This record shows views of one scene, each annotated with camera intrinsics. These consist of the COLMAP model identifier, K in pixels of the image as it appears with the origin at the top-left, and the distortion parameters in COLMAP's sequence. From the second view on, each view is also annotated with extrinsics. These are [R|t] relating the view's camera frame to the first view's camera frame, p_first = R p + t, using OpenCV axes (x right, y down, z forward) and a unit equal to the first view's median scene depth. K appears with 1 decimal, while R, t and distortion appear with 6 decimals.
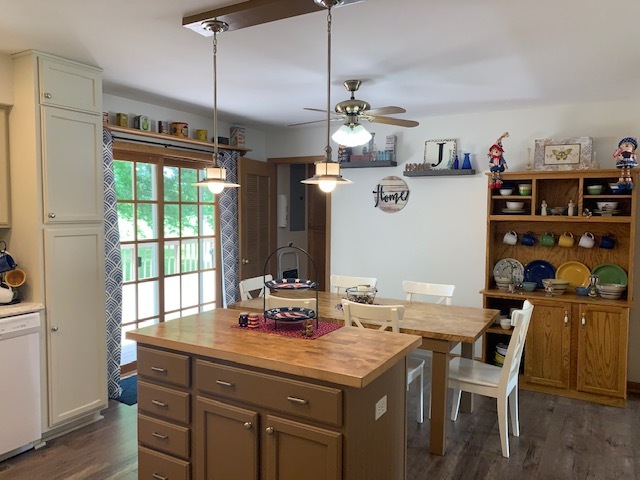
lens RADIAL K [[488.6, 0, 316.5], [0, 488.6, 243.3], [0, 0, 1]] dist [0.052369, -0.077685]
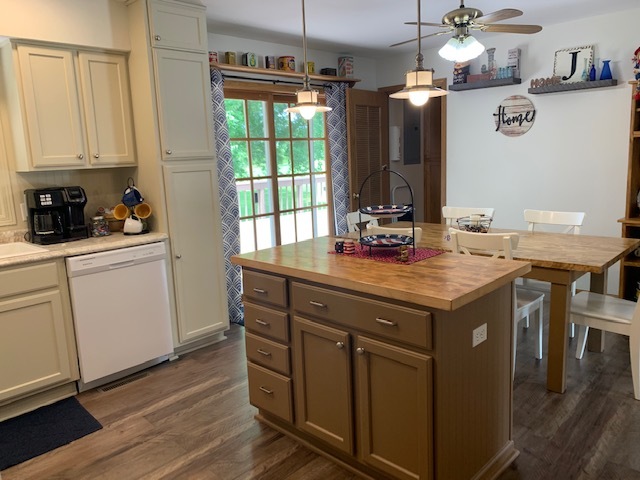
lens RADIAL K [[488.6, 0, 318.6], [0, 488.6, 233.8], [0, 0, 1]] dist [0.052369, -0.077685]
pose [[0.967851, -0.008592, -0.251376, 0.045581], [0.033720, 0.994827, 0.095827, 0.025767], [0.249252, -0.101223, 0.963134, 0.021416]]
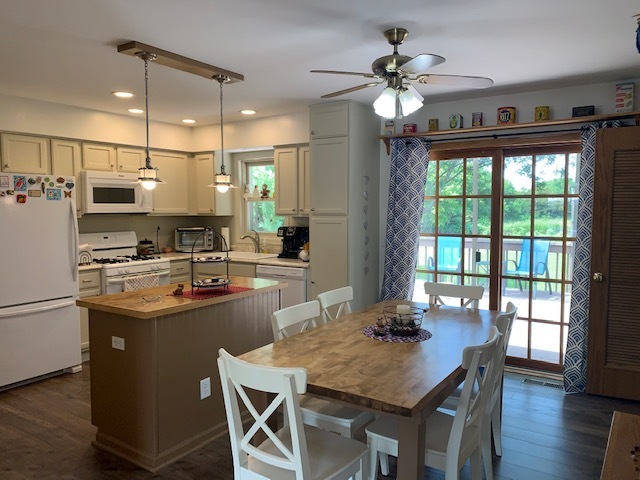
lens RADIAL K [[488.6, 0, 317.7], [0, 488.6, 242.8], [0, 0, 1]] dist [0.052369, -0.077685]
pose [[-0.082028, 0.069353, -0.994214, 0.893855], [-0.067645, 0.994888, 0.074981, -0.059565], [0.994332, 0.073404, -0.076918, 1.004882]]
